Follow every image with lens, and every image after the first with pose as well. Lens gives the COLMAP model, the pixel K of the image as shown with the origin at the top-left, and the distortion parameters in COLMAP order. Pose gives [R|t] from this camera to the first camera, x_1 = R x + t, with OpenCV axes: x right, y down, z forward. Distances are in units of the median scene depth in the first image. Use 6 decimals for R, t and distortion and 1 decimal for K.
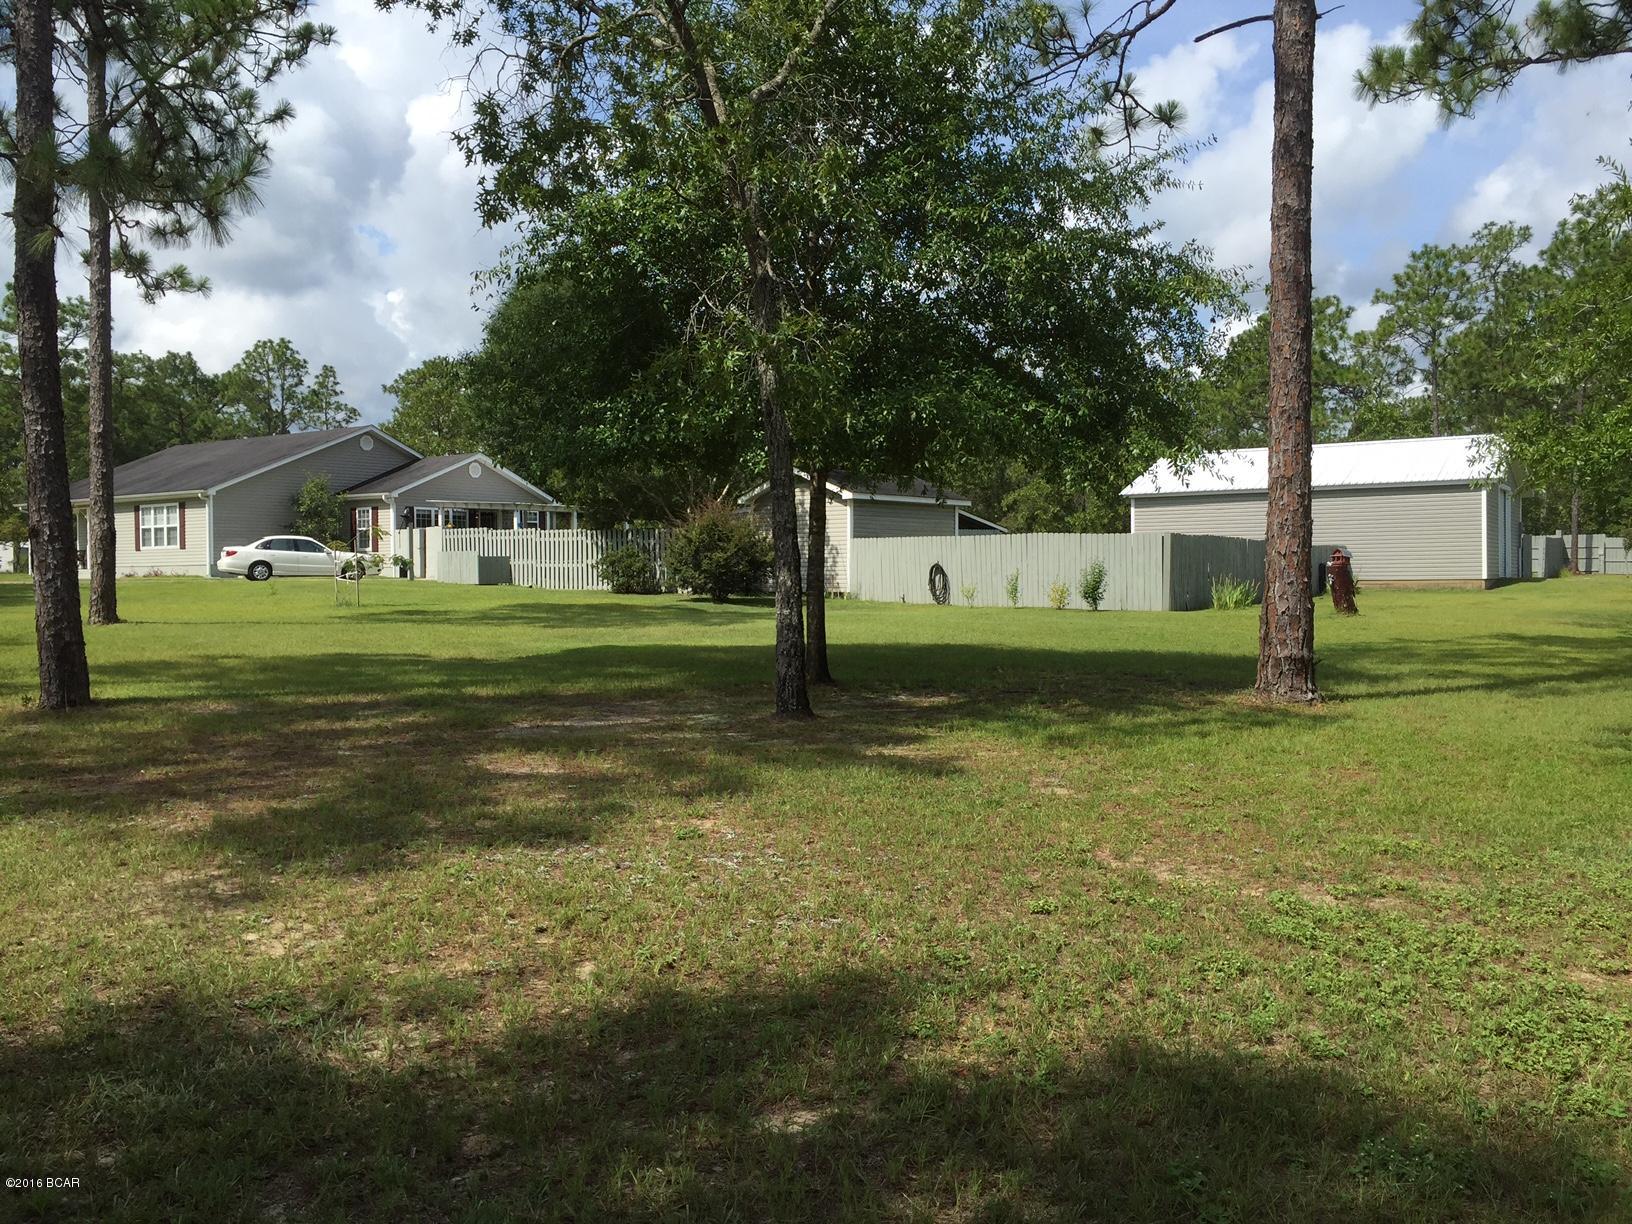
lens RADIAL K [[1381.4, 0, 801.8], [0, 1381.4, 597.3], [0, 0, 1]] dist [0.041153, -0.071286]
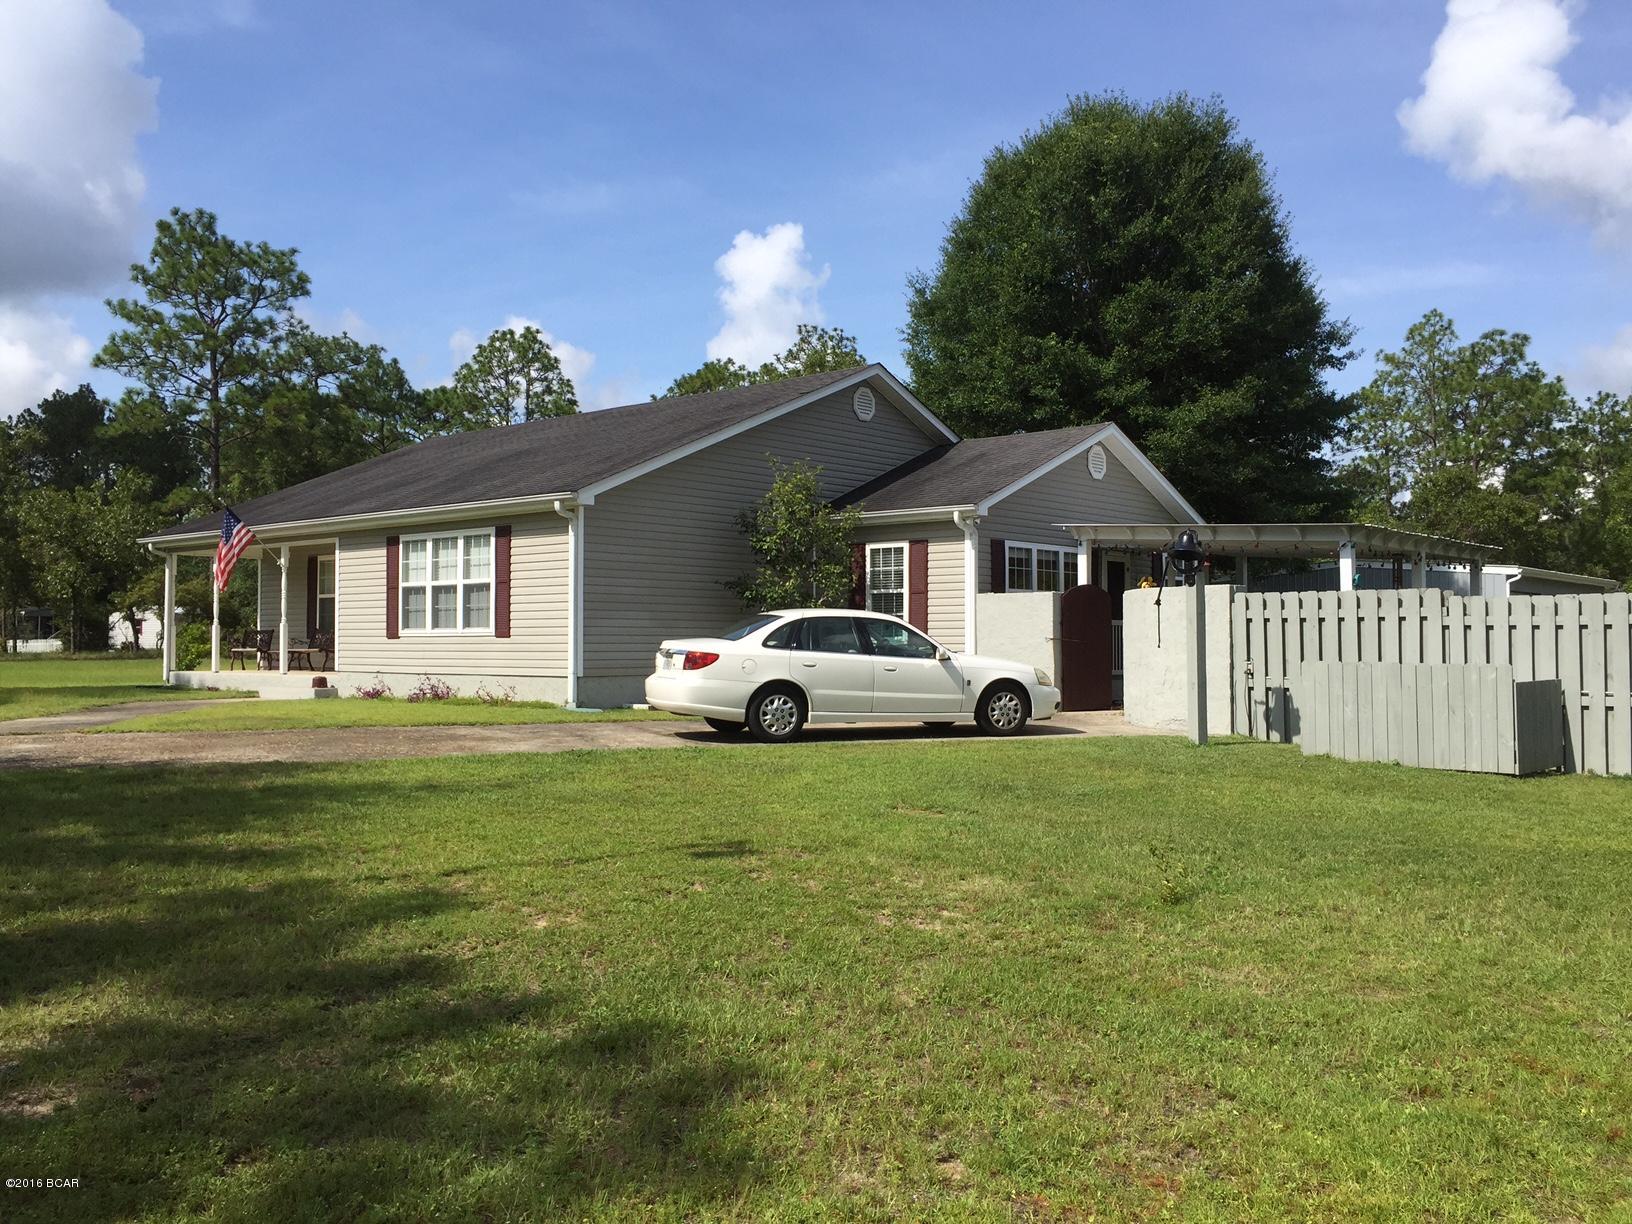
lens RADIAL K [[1381.4, 0, 820.9], [0, 1381.4, 607.5], [0, 0, 1]] dist [0.041153, -0.071286]
pose [[0.996116, 0.005500, -0.087884, -0.245722], [-0.008769, 0.999282, -0.036861, -0.022604], [0.087618, 0.037488, 0.995448, 0.464640]]
